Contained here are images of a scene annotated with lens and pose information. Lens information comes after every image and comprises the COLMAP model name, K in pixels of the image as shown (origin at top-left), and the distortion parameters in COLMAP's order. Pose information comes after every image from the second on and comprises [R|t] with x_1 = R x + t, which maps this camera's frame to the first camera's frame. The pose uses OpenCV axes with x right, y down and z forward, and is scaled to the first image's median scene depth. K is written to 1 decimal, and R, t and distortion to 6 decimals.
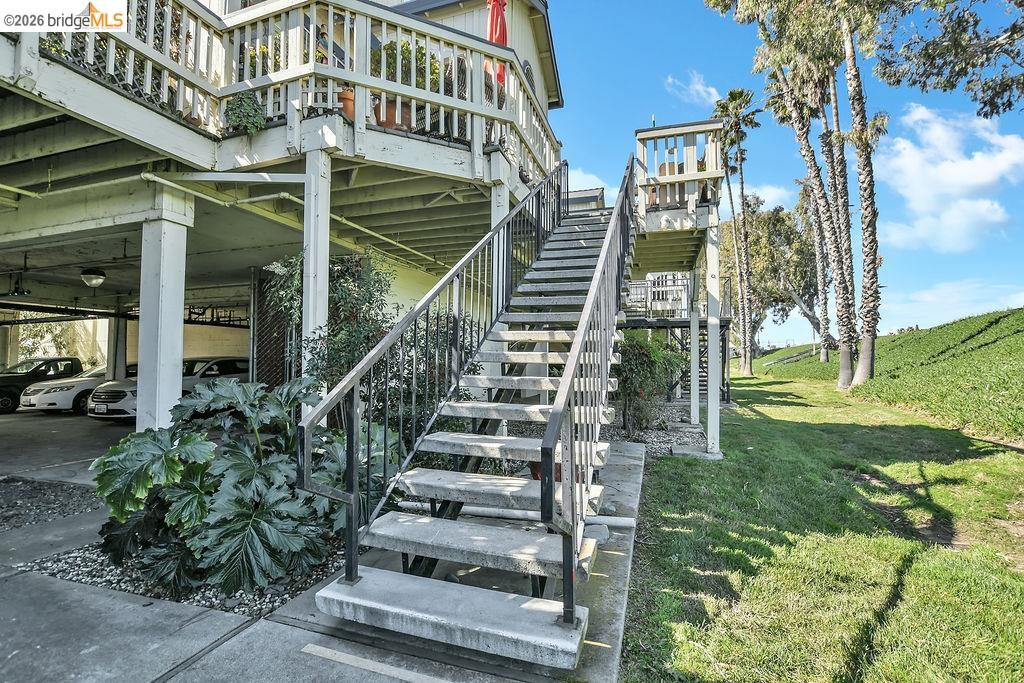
lens RADIAL K [[471.7, 0, 499.5], [0, 471.7, 345.2], [0, 0, 1]] dist [-0.034079, 0.000273]
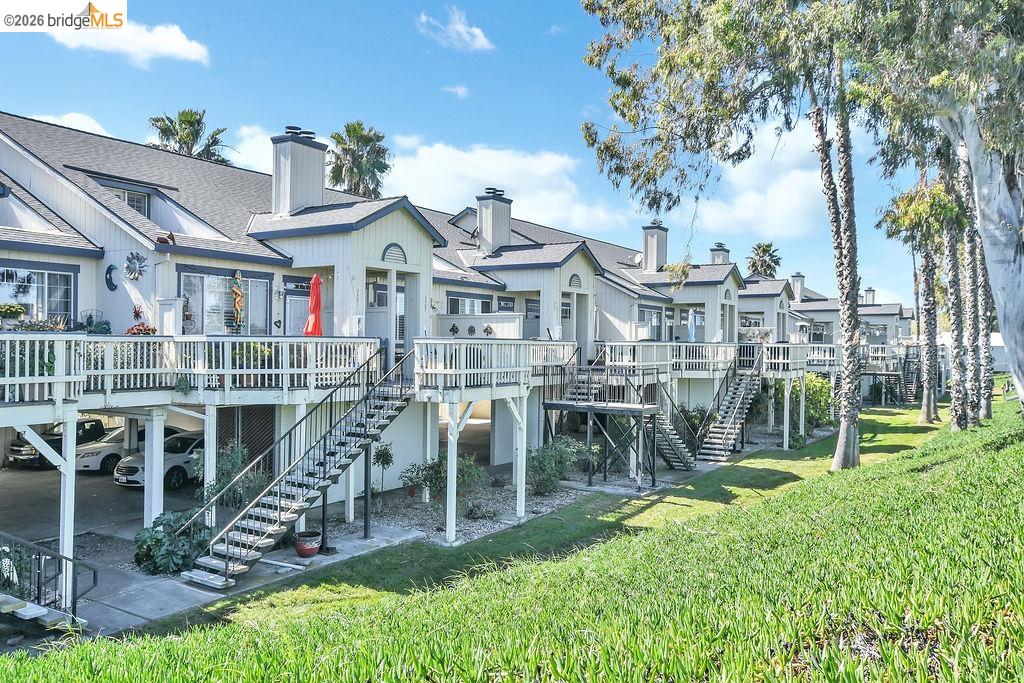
lens RADIAL K [[789.6, 0, 512.0], [0, 789.6, 341.5], [0, 0, 1]] dist [-0.038627, 0.000626]
pose [[0.973441, 0.009121, -0.228756, 3.192475], [-0.001433, 0.999429, 0.033752, -1.397409], [0.228933, -0.032528, 0.972899, -3.973216]]
